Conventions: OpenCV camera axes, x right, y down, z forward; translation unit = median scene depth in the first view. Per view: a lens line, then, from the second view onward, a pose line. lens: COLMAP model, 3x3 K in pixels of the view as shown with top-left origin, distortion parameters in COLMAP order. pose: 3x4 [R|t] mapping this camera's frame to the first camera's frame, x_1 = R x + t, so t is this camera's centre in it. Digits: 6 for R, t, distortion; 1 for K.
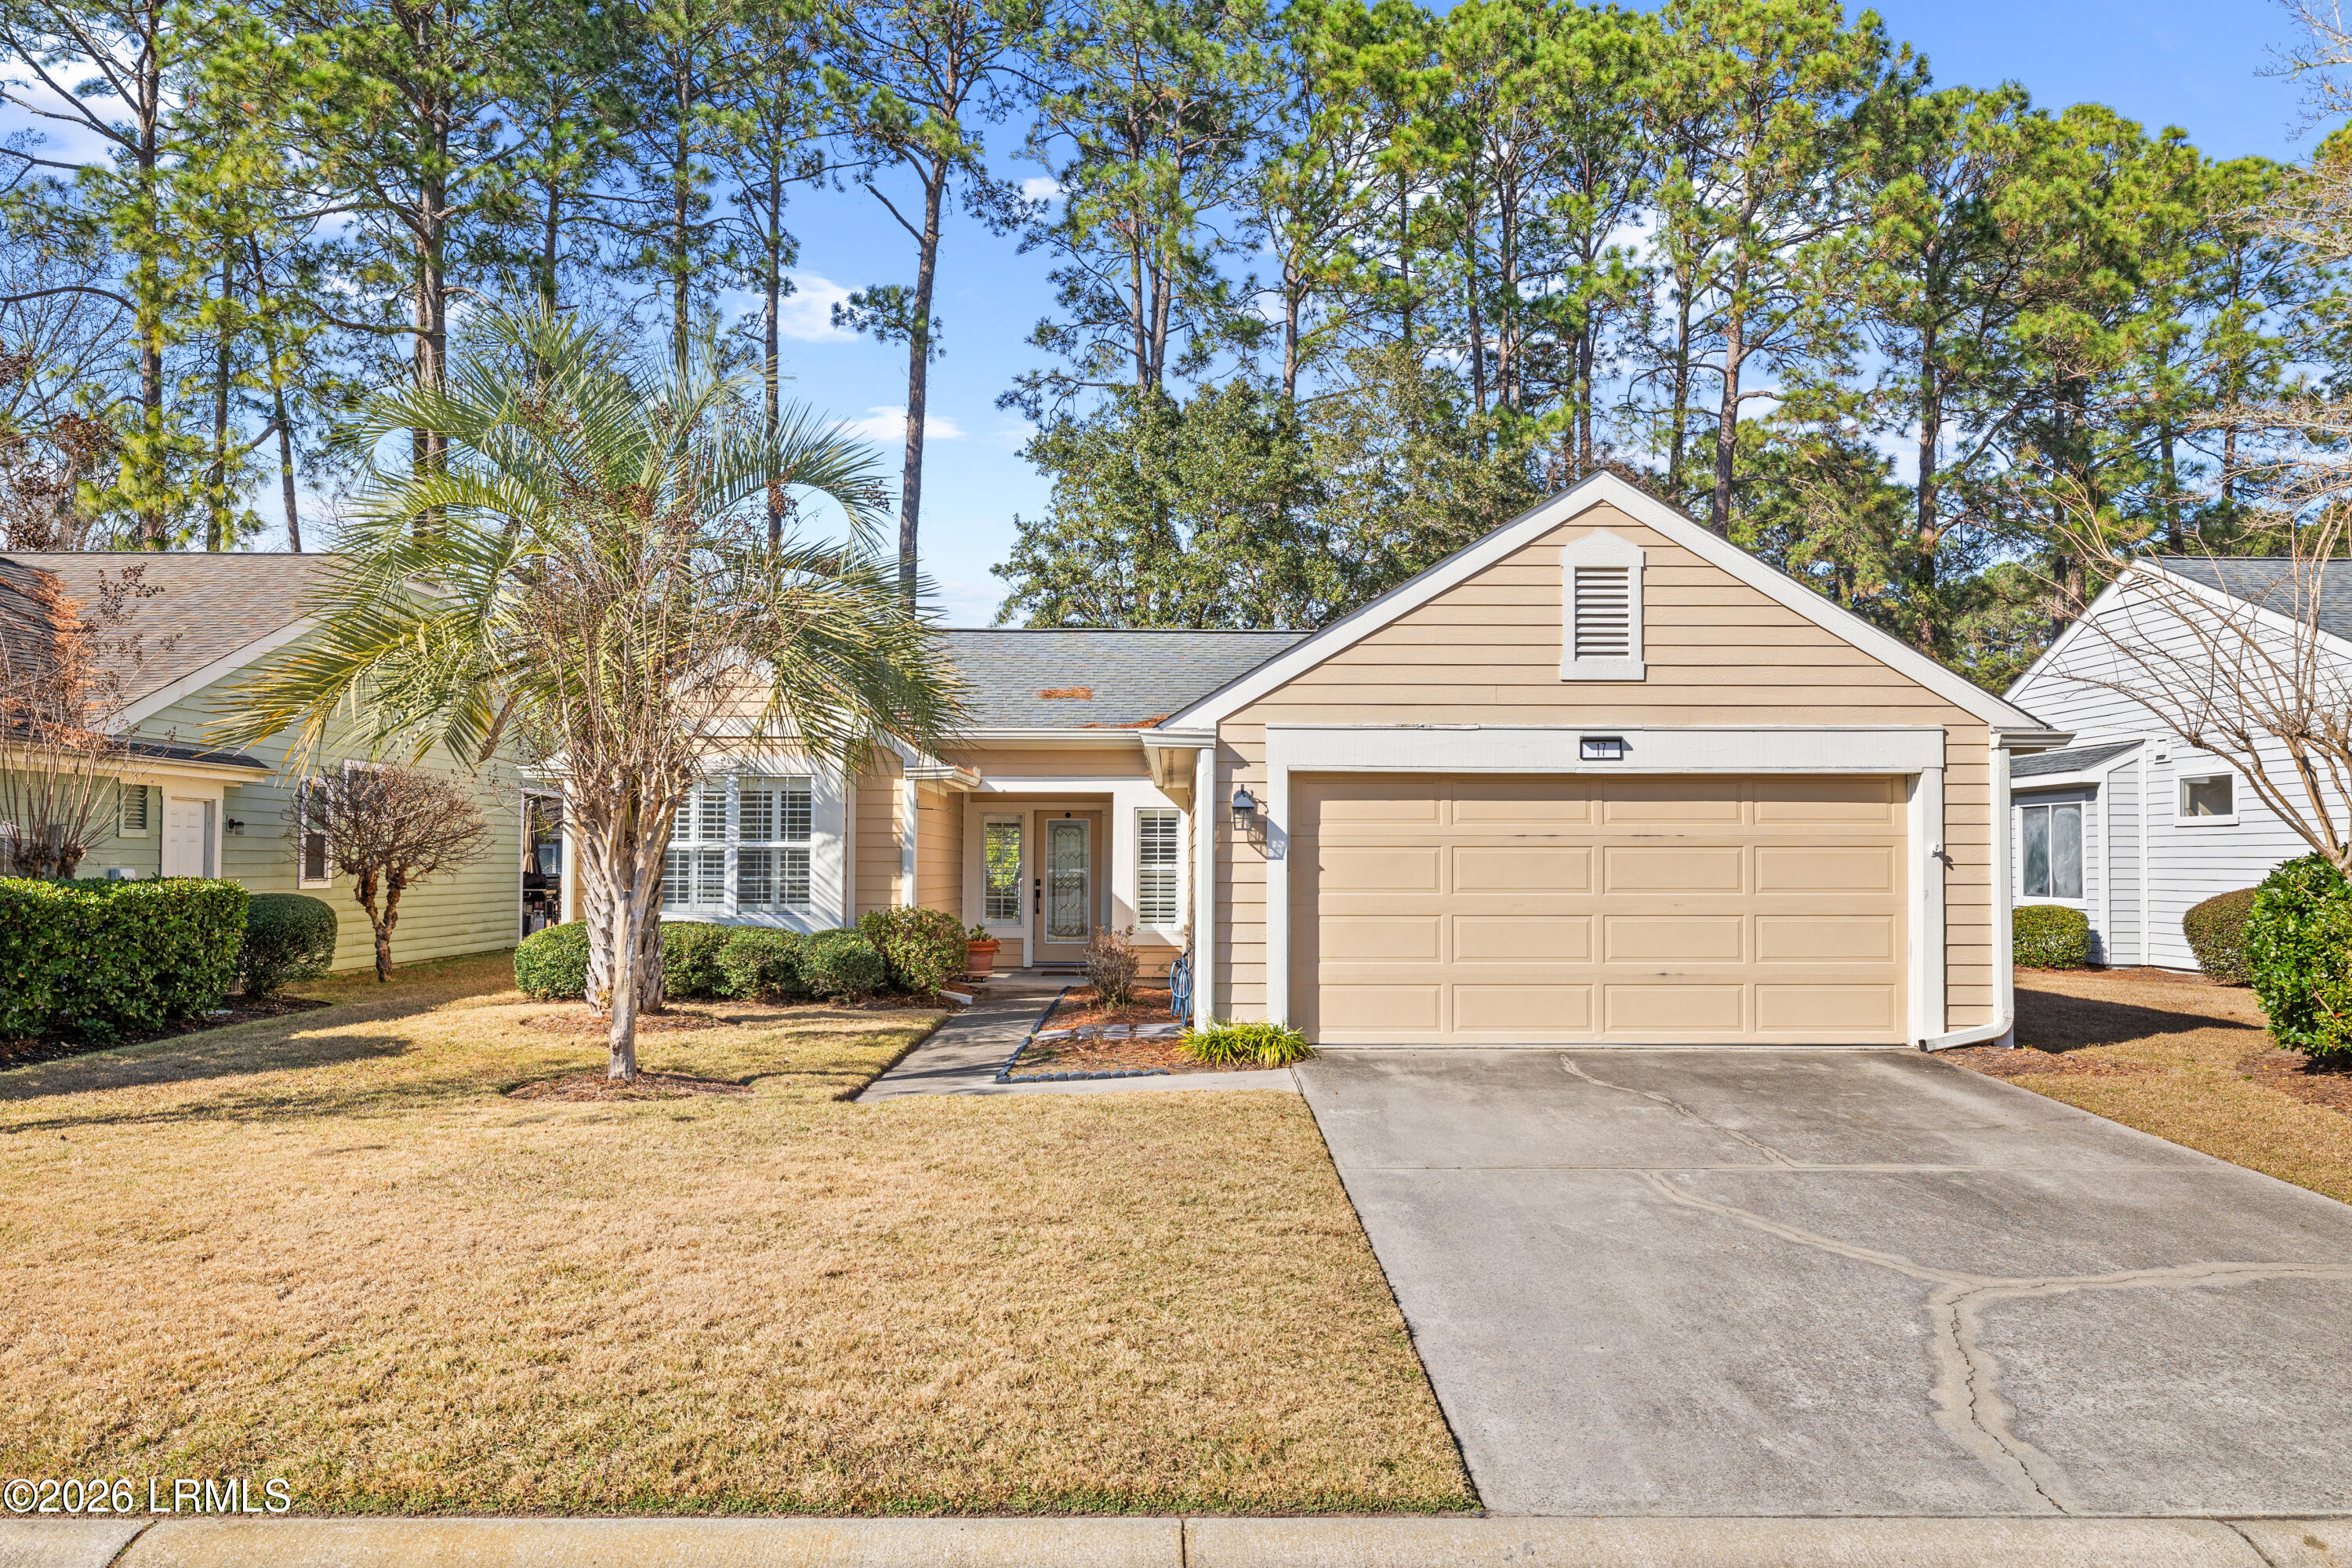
lens RADIAL K [[1648.8, 0, 1179.0], [0, 1648.8, 792.9], [0, 0, 1]] dist [0.002814, -0.002903]
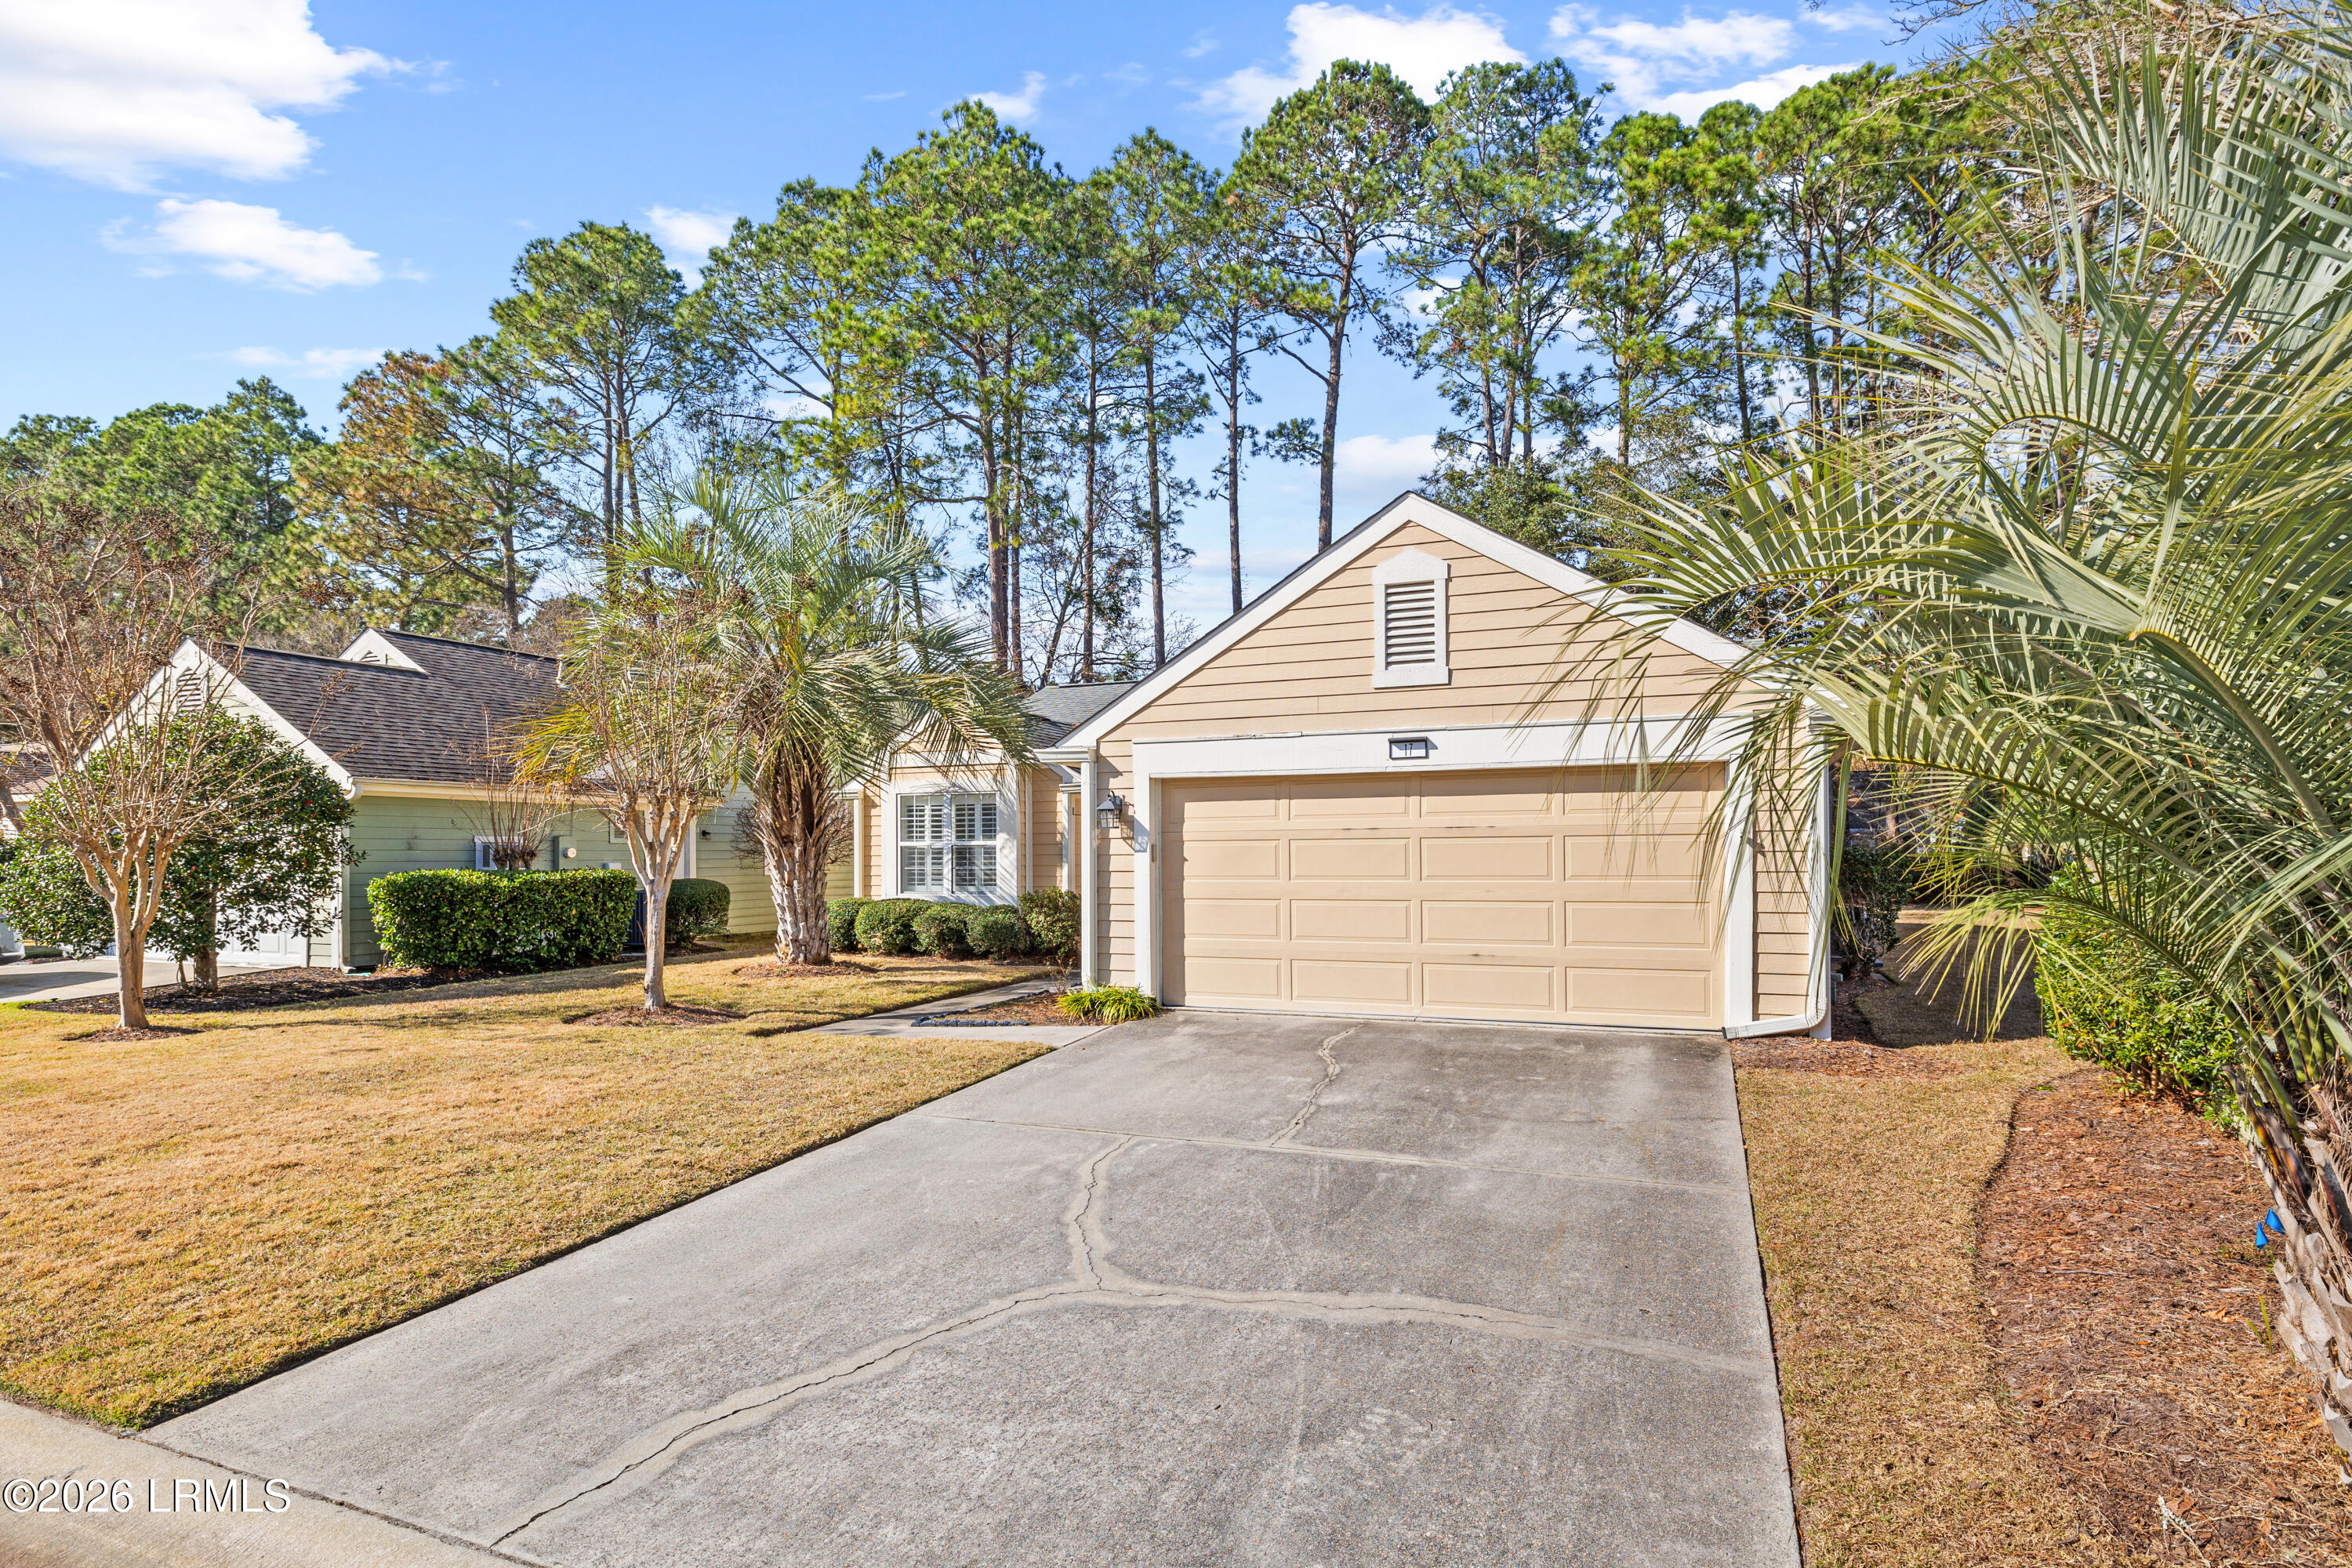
lens RADIAL K [[1214.7, 0, 1175.3], [0, 1214.7, 843.7], [0, 0, 1]] dist [-0.003018, -0.000872]
pose [[0.919252, -0.010598, -0.393527, 0.428435], [0.024167, 0.999271, 0.029543, 0.008555], [0.392927, -0.036668, 0.918838, 0.192982]]
